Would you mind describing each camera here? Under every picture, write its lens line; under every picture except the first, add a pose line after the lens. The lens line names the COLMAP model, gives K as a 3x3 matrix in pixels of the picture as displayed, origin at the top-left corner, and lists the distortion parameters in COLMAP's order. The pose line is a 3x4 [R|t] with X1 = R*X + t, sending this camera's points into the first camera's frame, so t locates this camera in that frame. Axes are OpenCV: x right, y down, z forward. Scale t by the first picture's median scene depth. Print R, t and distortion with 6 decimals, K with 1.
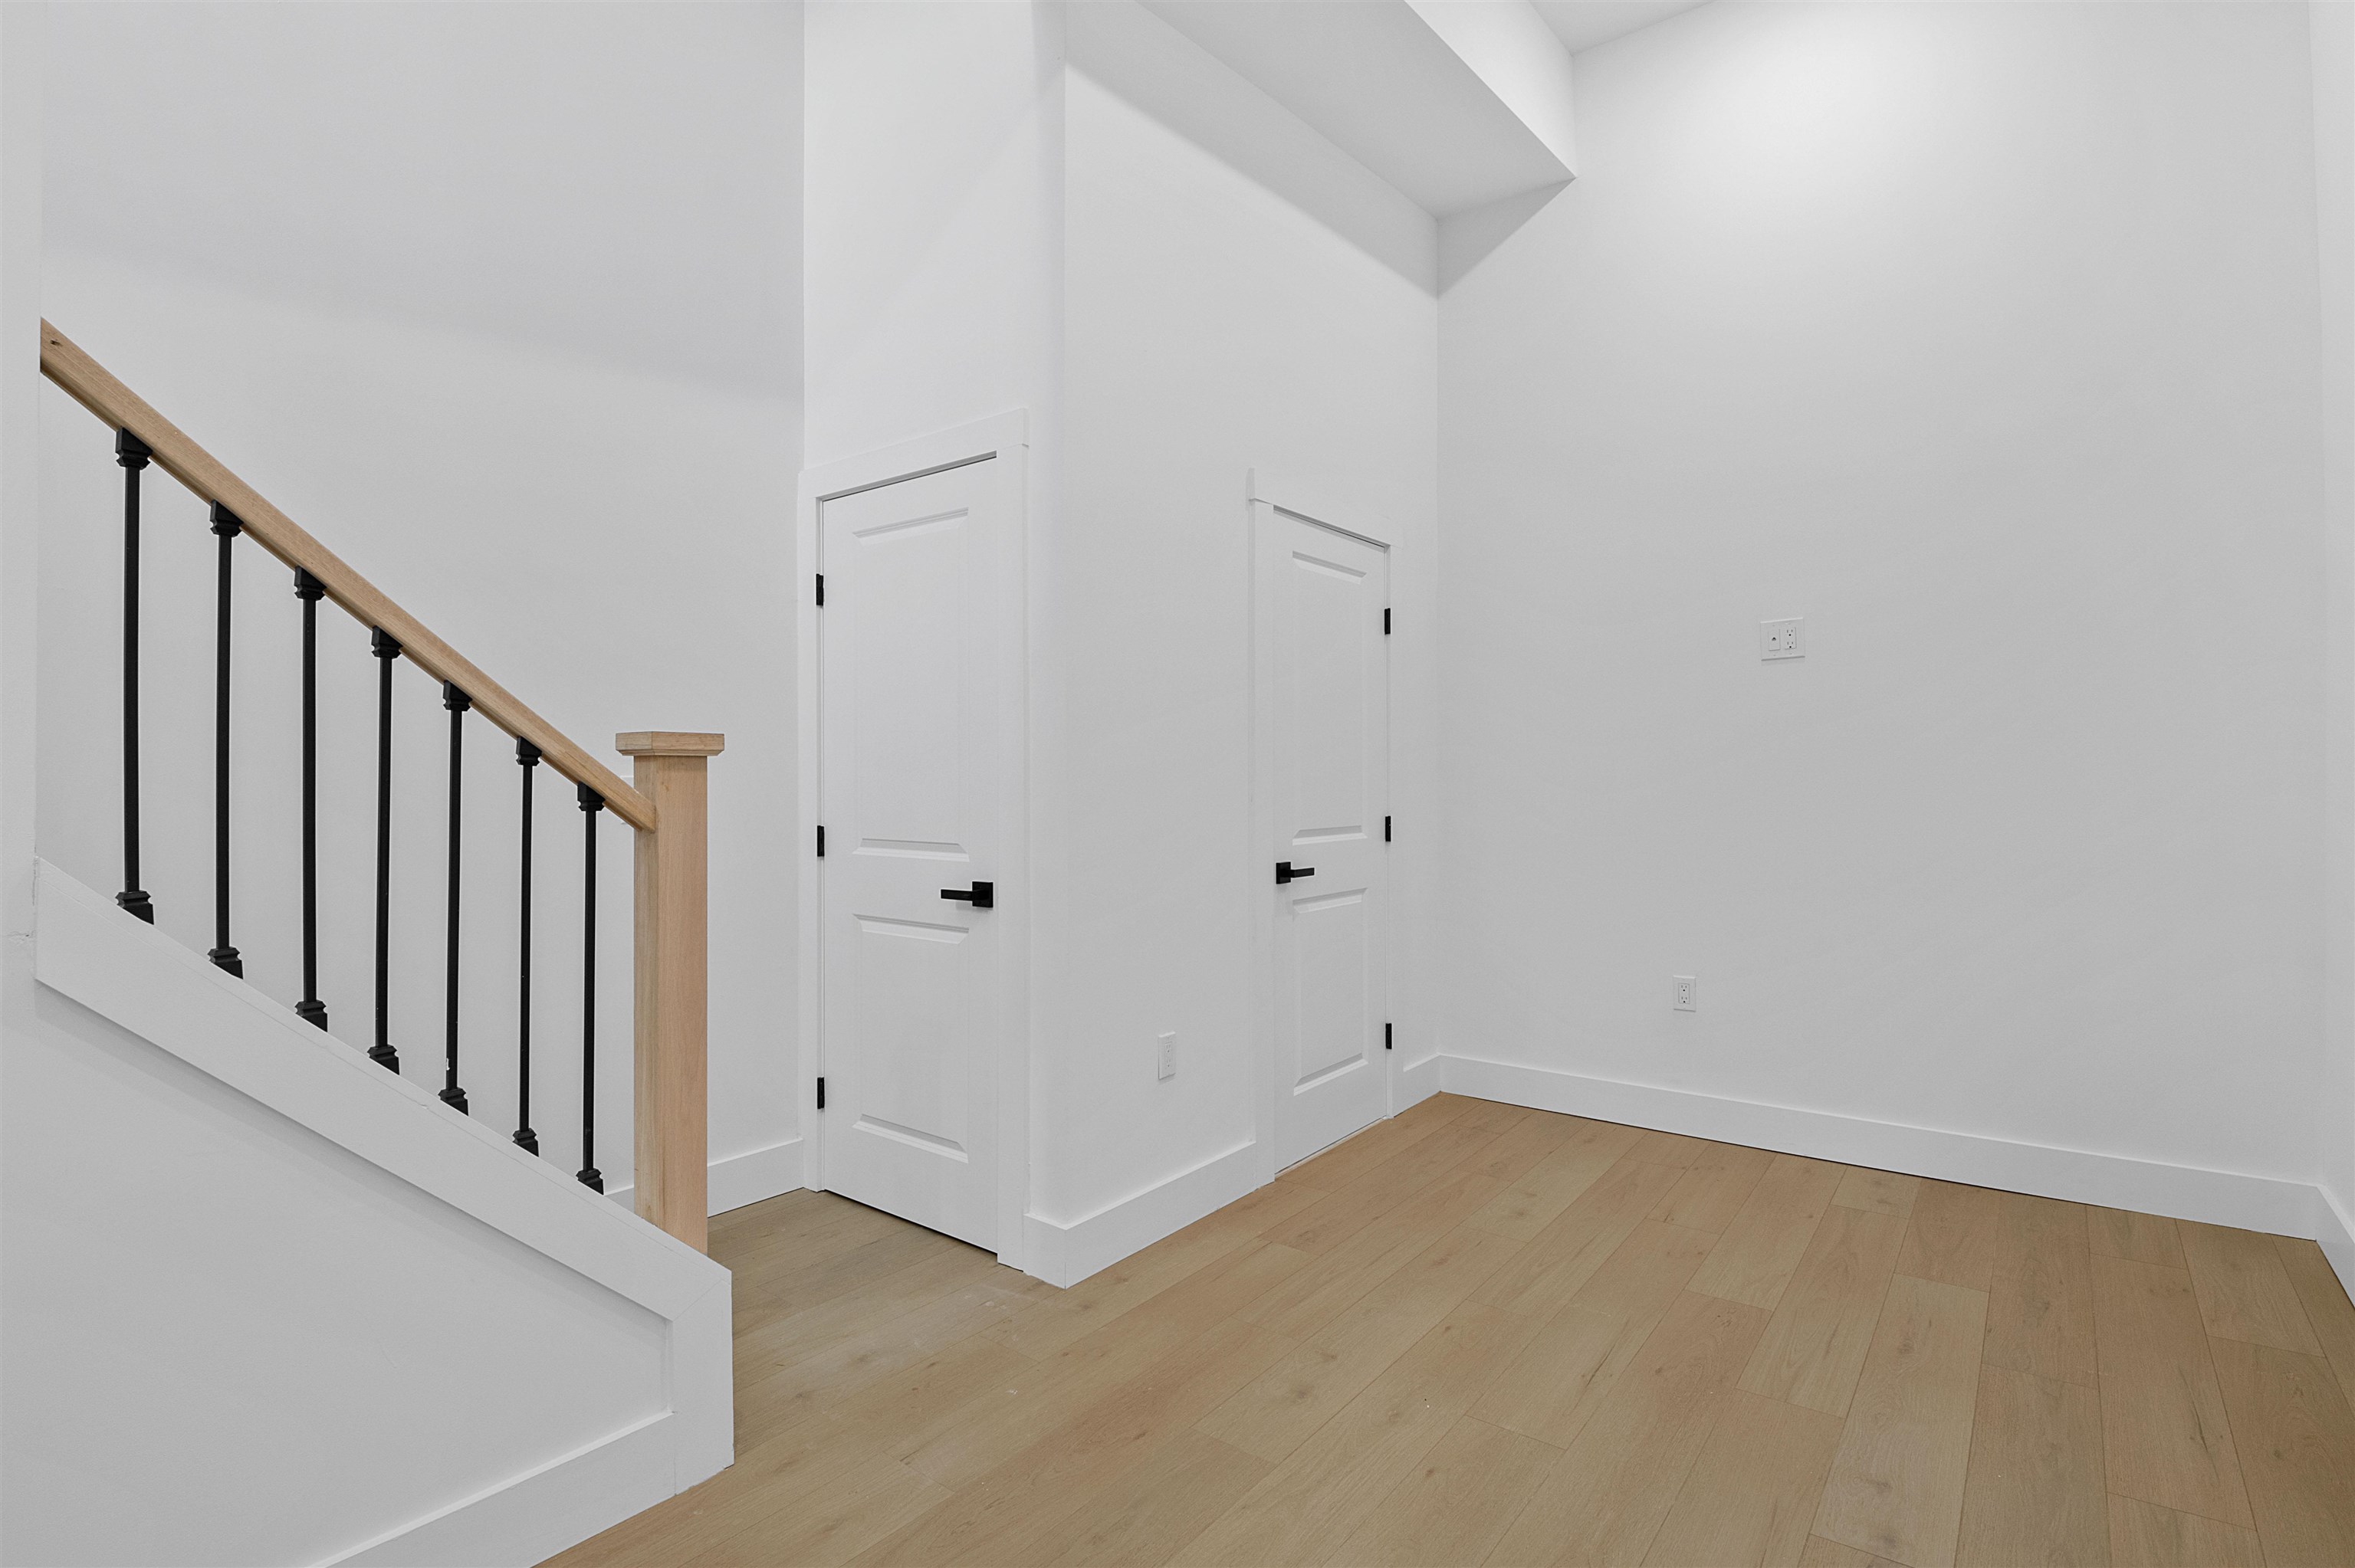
lens RADIAL K [[1138.6, 0, 1180.5], [0, 1138.6, 777.4], [0, 0, 1]] dist [0.007360, -0.017639]
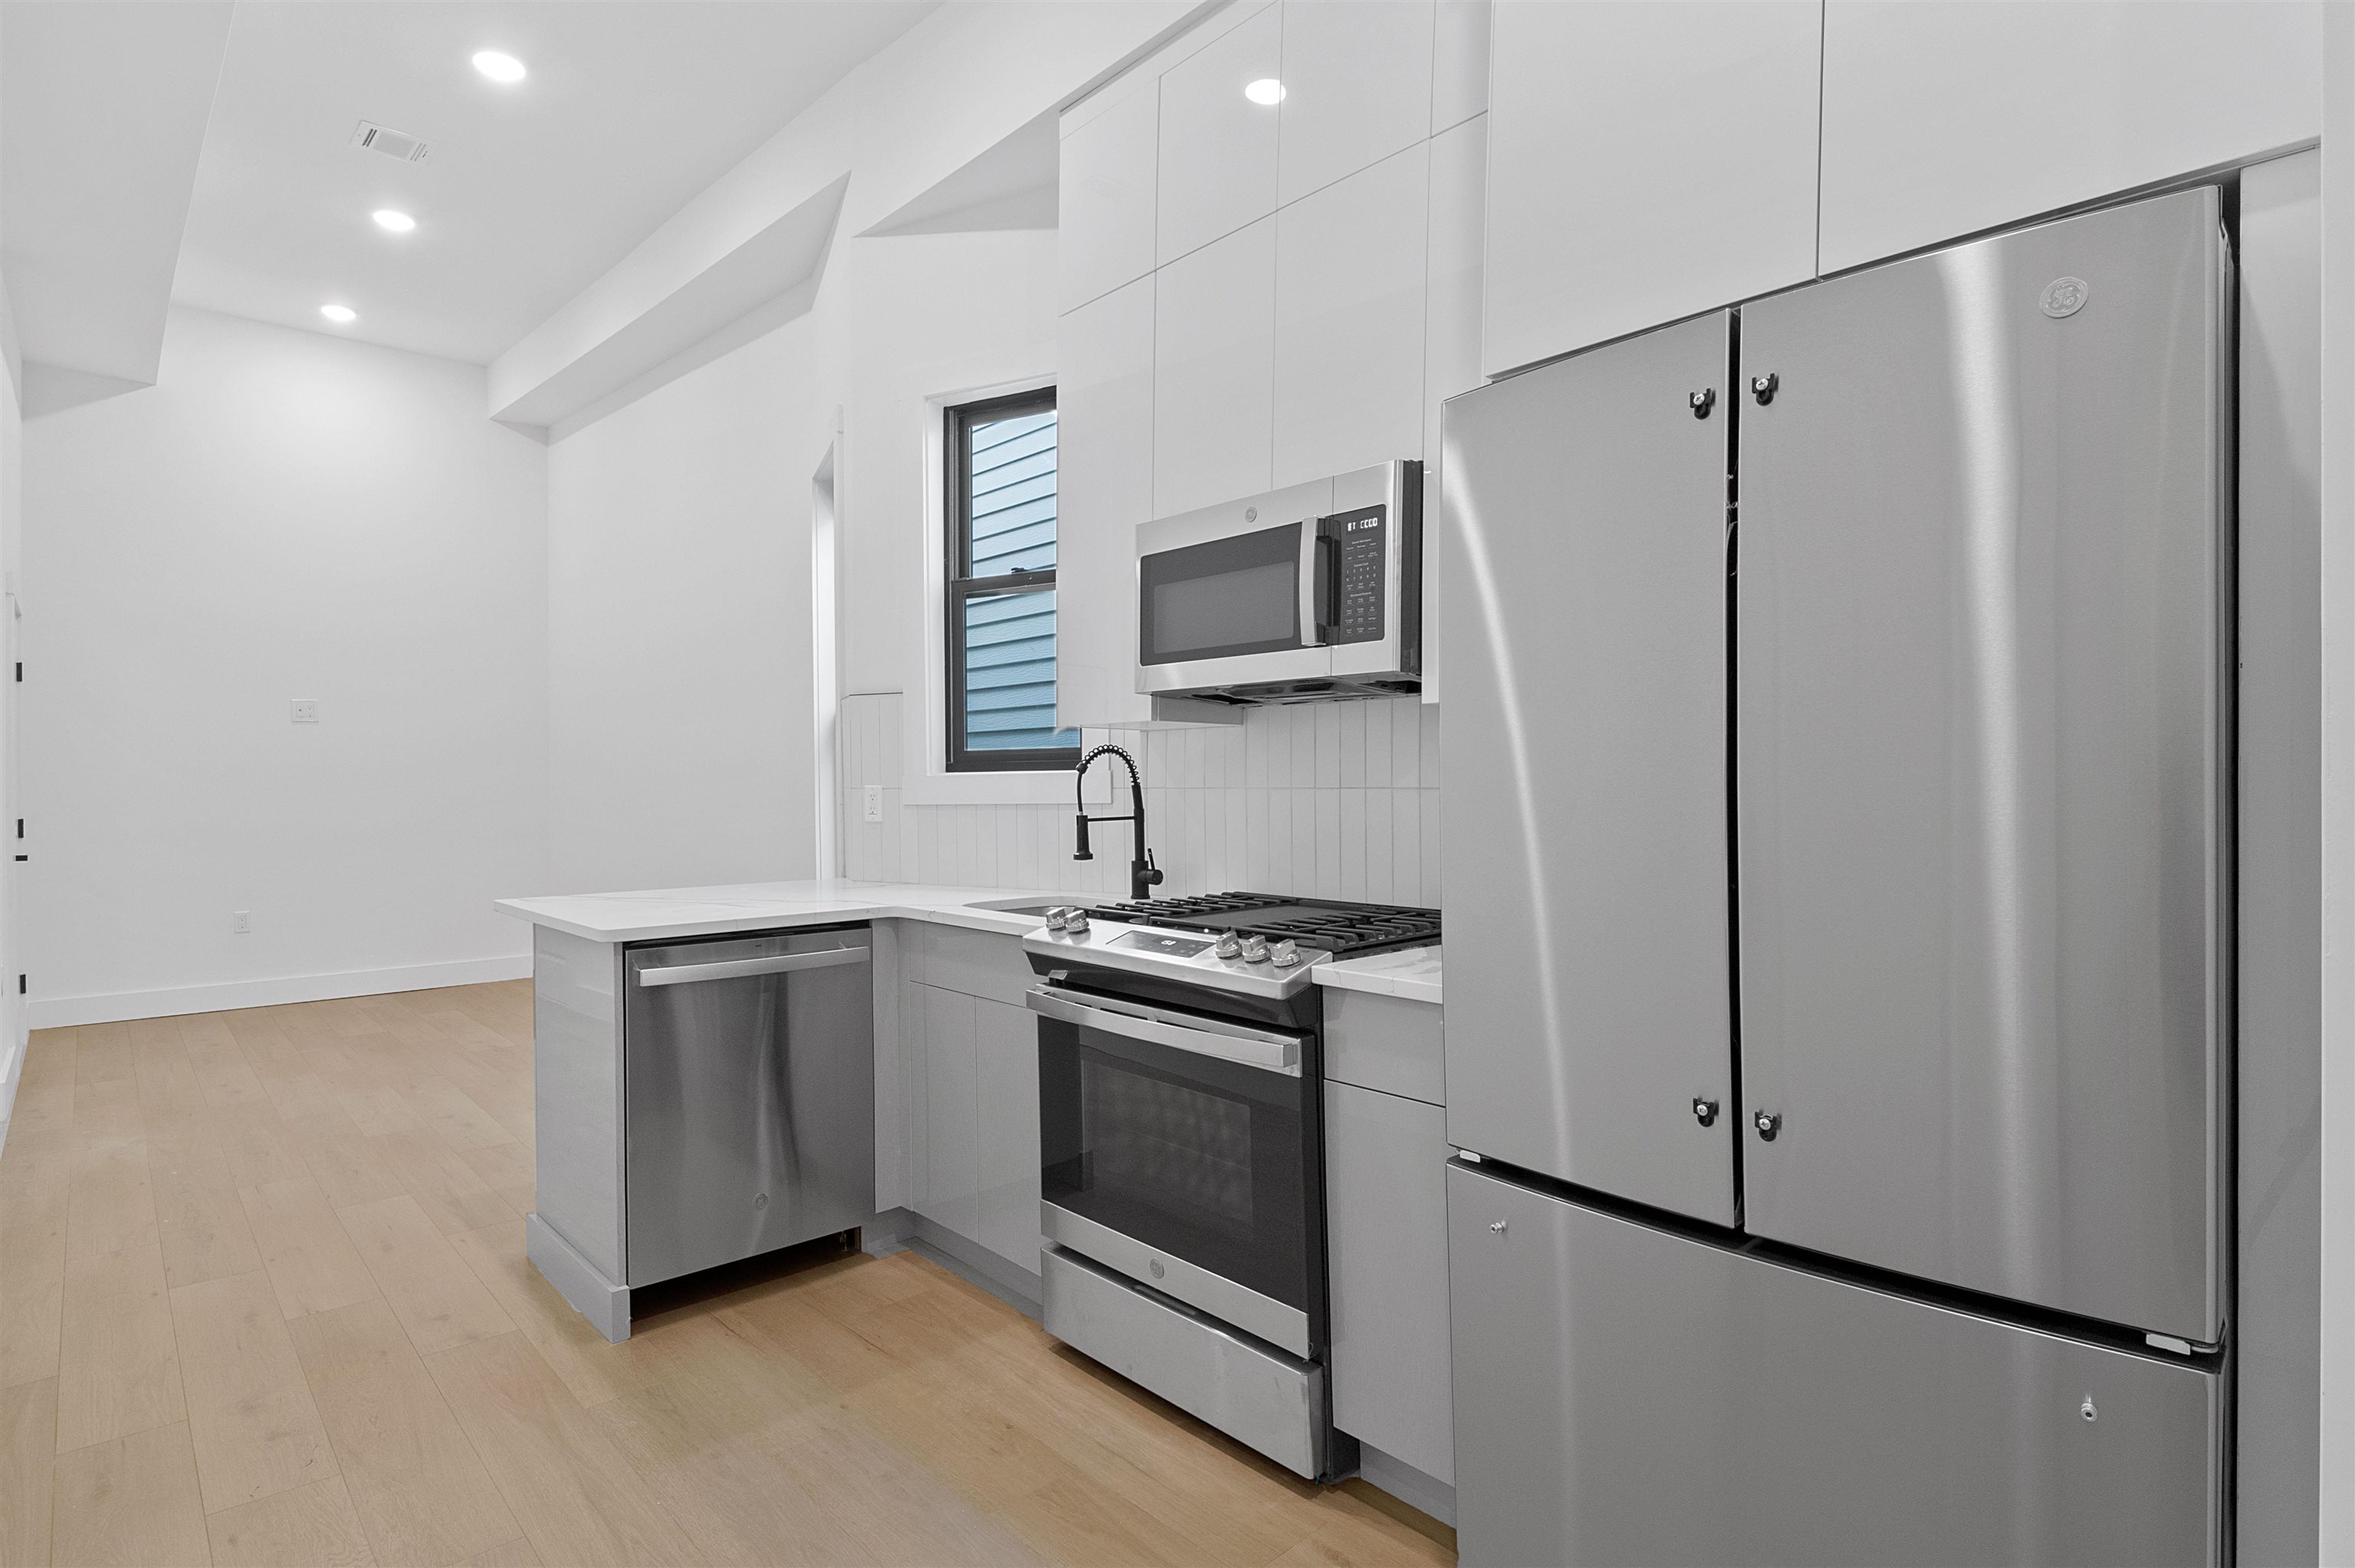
lens RADIAL K [[1132.9, 0, 1157.5], [0, 1132.9, 791.6], [0, 0, 1]] dist [-0.001433, -0.018144]
pose [[0.162653, -0.002402, 0.986680, -1.017823], [0.001751, 0.999996, 0.002146, 0.002416], [-0.986682, 0.001378, 0.162656, -0.606471]]
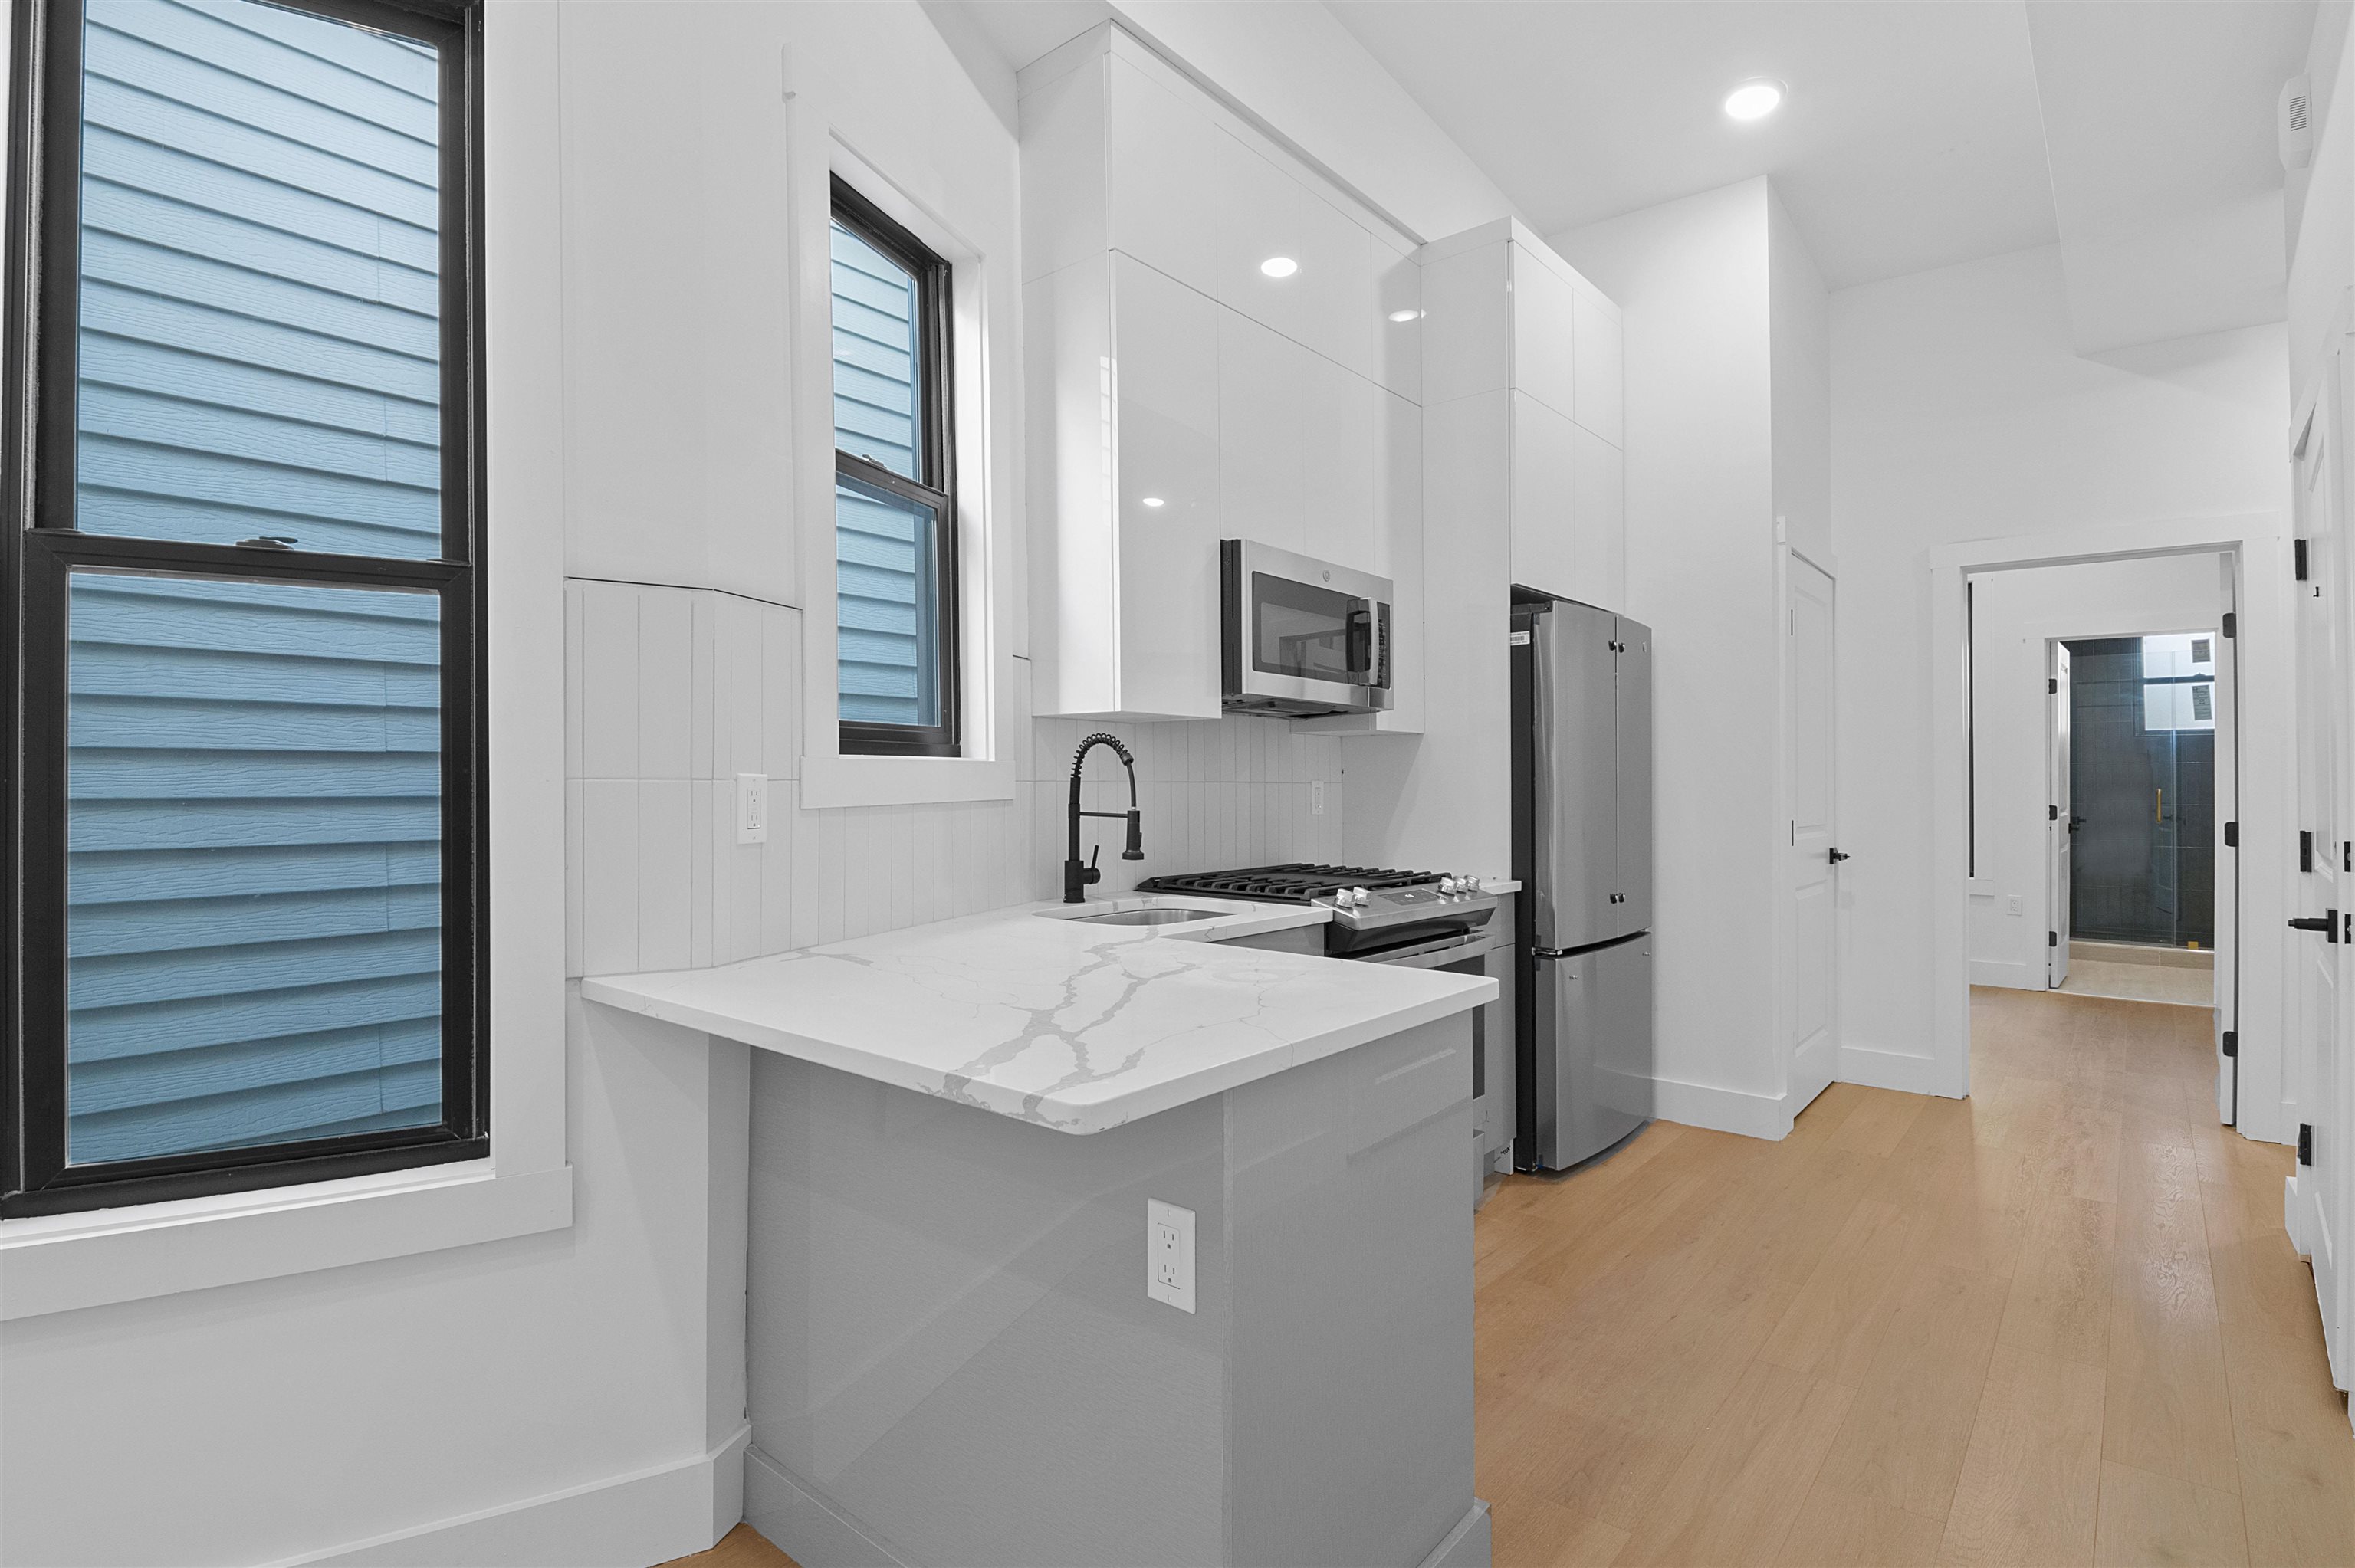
lens RADIAL K [[1138.6, 0, 1180.5], [0, 1138.6, 777.4], [0, 0, 1]] dist [0.007360, -0.017639]
pose [[-0.998418, -0.004752, 0.056030, -0.286562], [-0.004925, 0.999984, -0.002938, 0.000803], [-0.056015, -0.003210, -0.998425, 0.327696]]
